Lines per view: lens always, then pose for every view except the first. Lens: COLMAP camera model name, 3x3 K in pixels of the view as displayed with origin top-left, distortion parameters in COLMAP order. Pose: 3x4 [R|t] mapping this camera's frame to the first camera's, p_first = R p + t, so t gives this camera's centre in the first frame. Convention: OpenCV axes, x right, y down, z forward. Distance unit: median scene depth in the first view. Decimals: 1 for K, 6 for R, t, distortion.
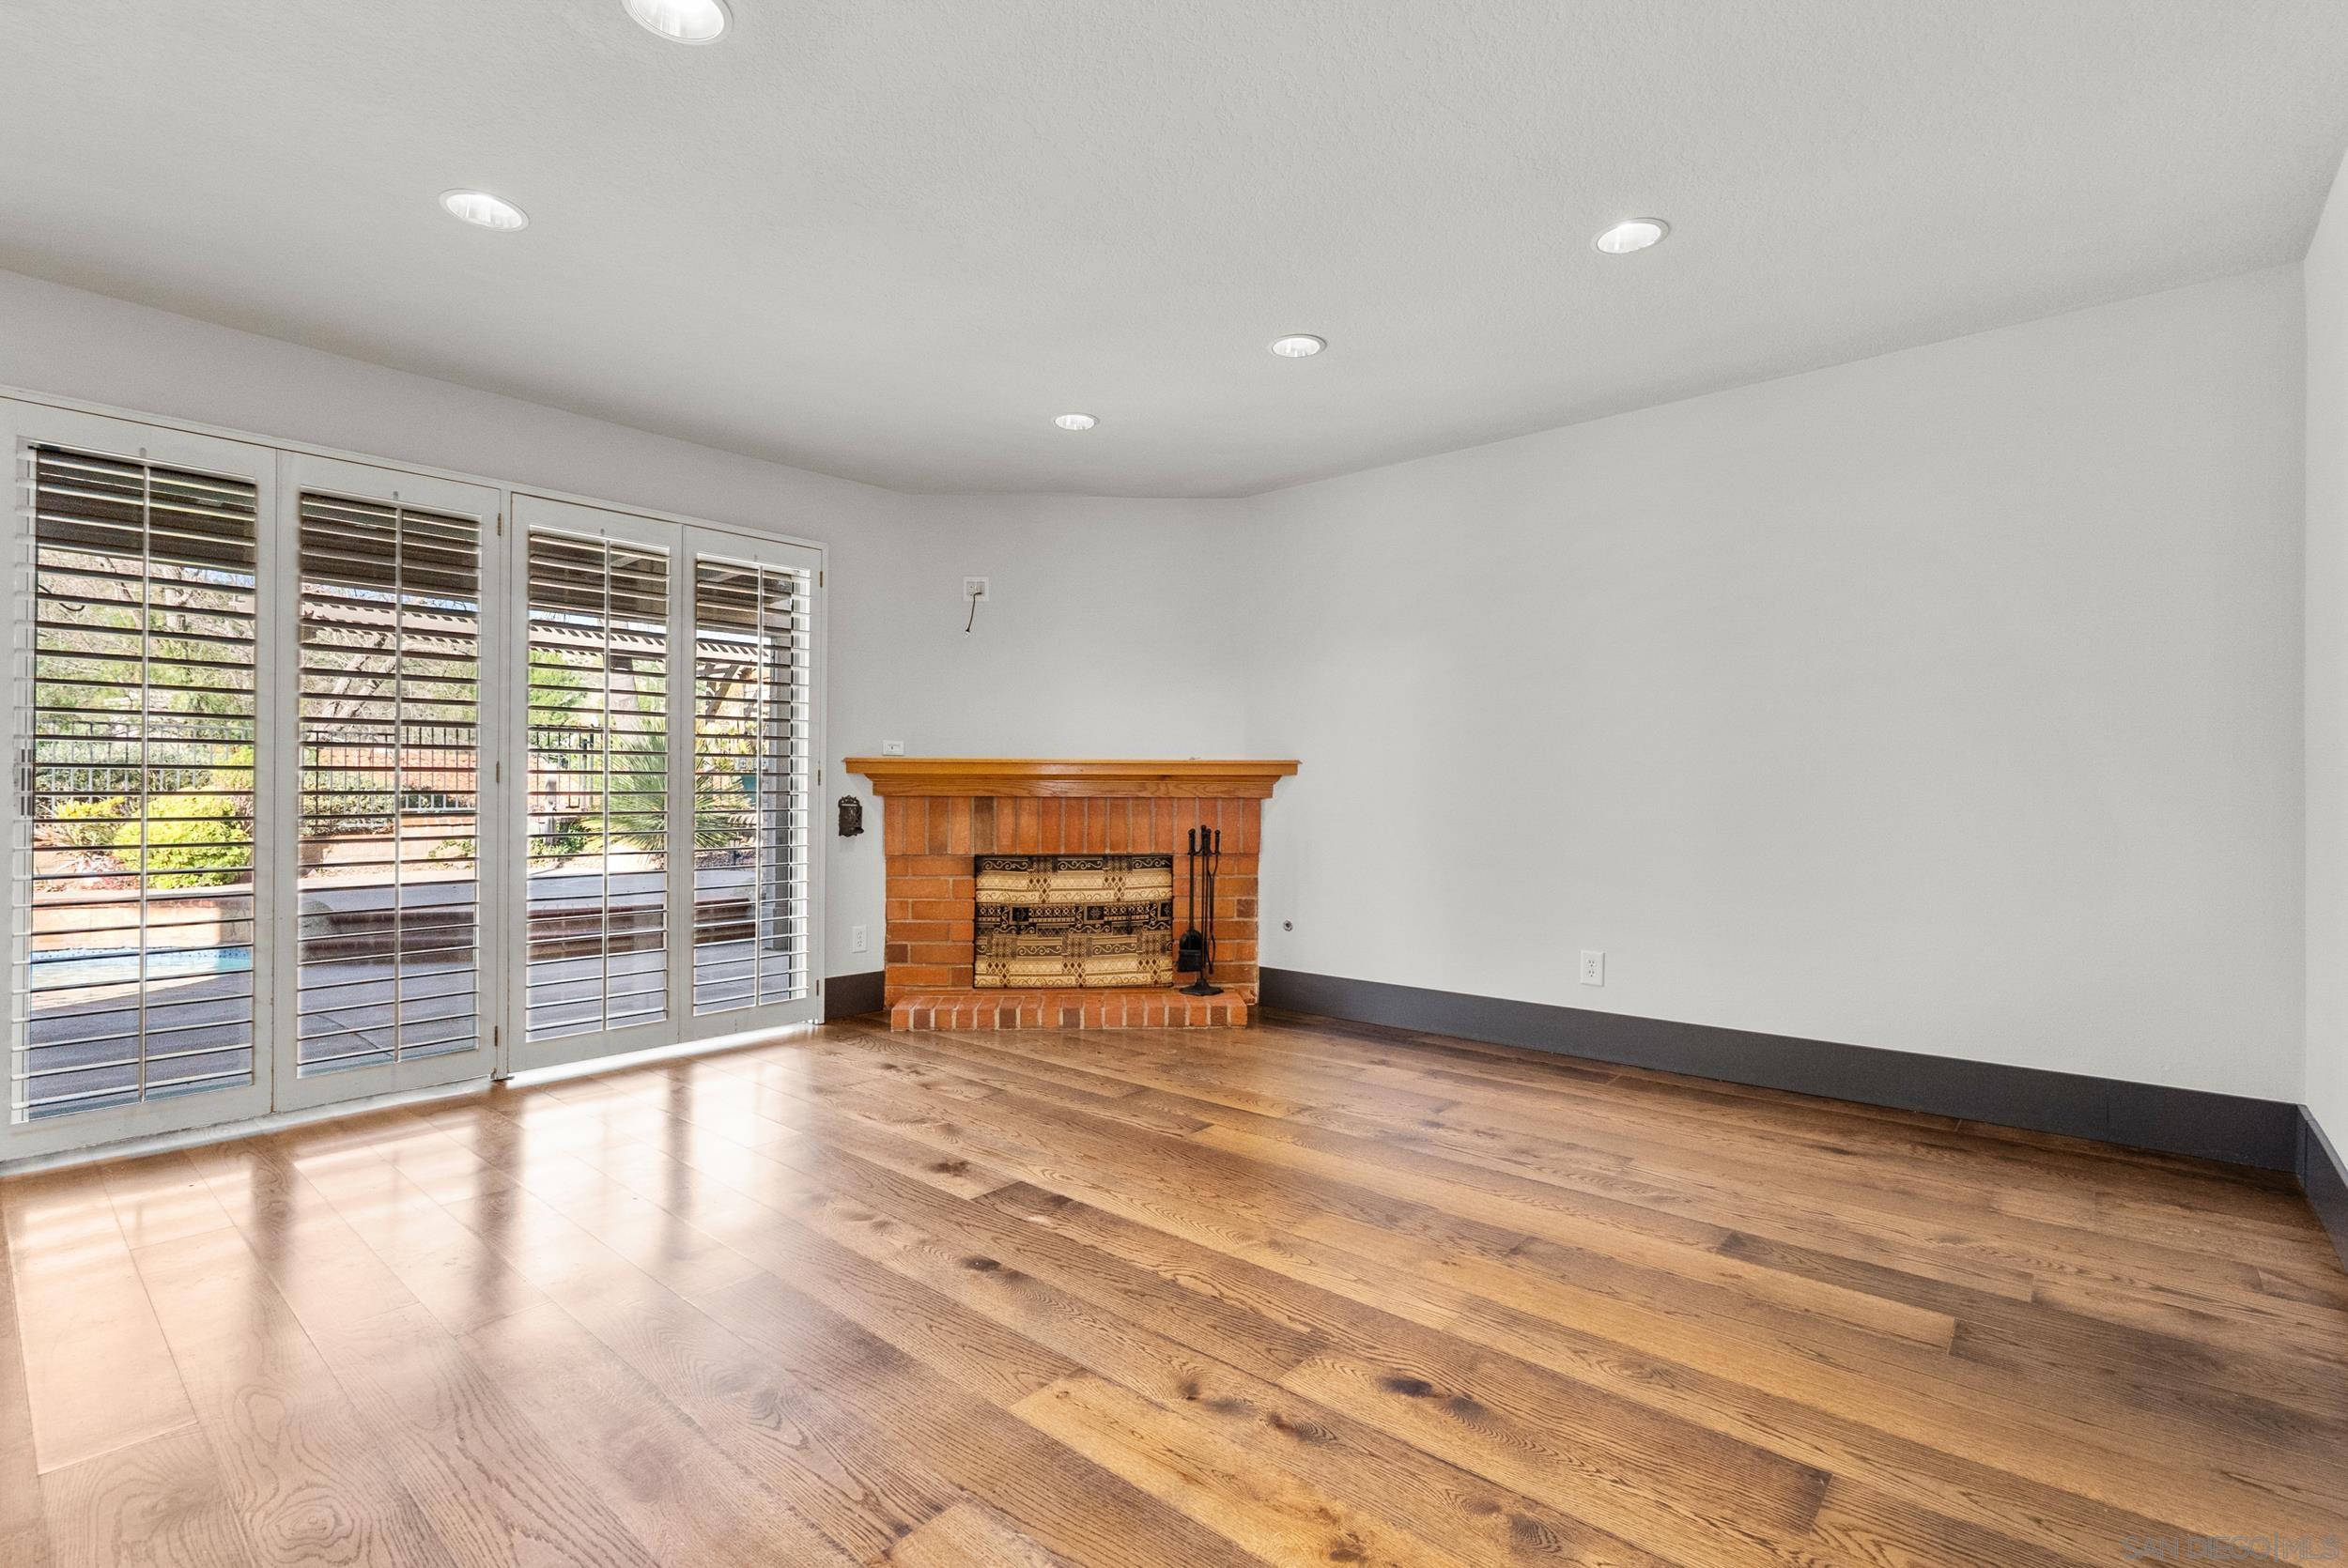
lens RADIAL K [[1070.5, 0, 1180.7], [0, 1070.5, 794.9], [0, 0, 1]] dist [-0.007206, 0.003988]
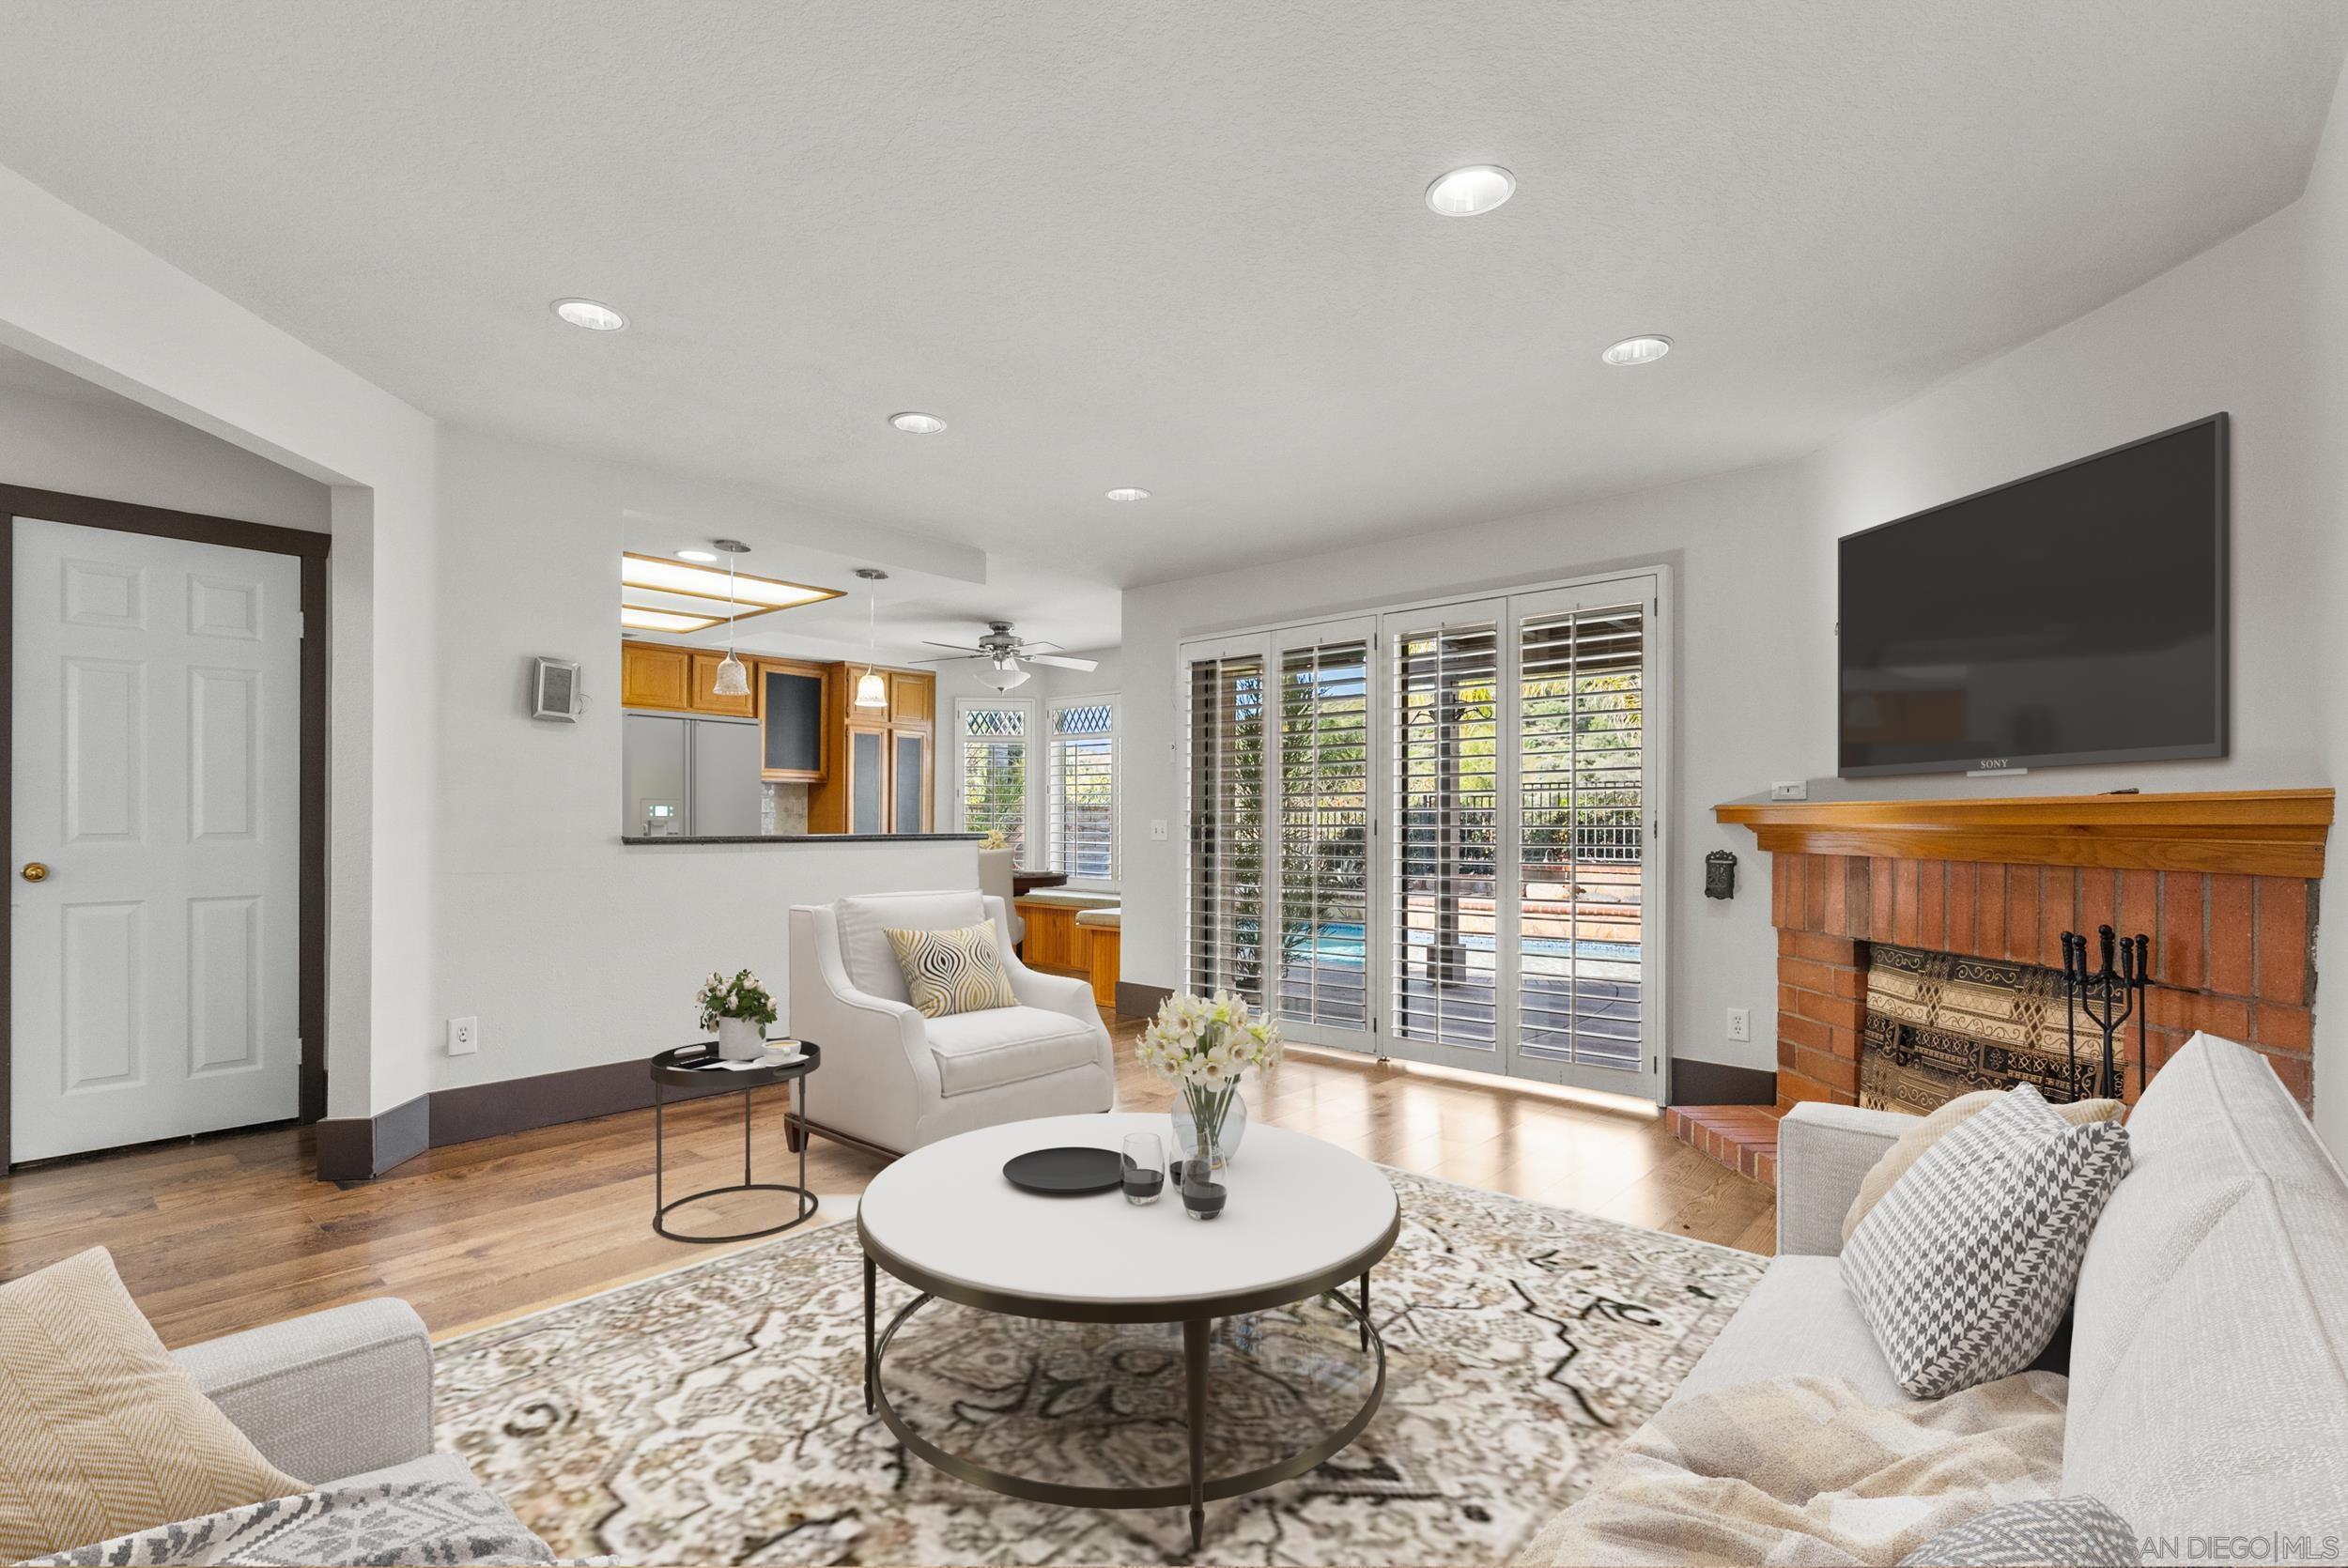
lens RADIAL K [[1070.5, 0, 1170.0], [0, 1070.5, 795.2], [0, 0, 1]] dist [-0.007206, 0.003988]
pose [[-0.004765, -0.029771, -0.999545, 0.519836], [-0.015778, 0.999435, -0.029693, -0.010726], [0.999864, 0.015630, -0.005232, 0.551106]]
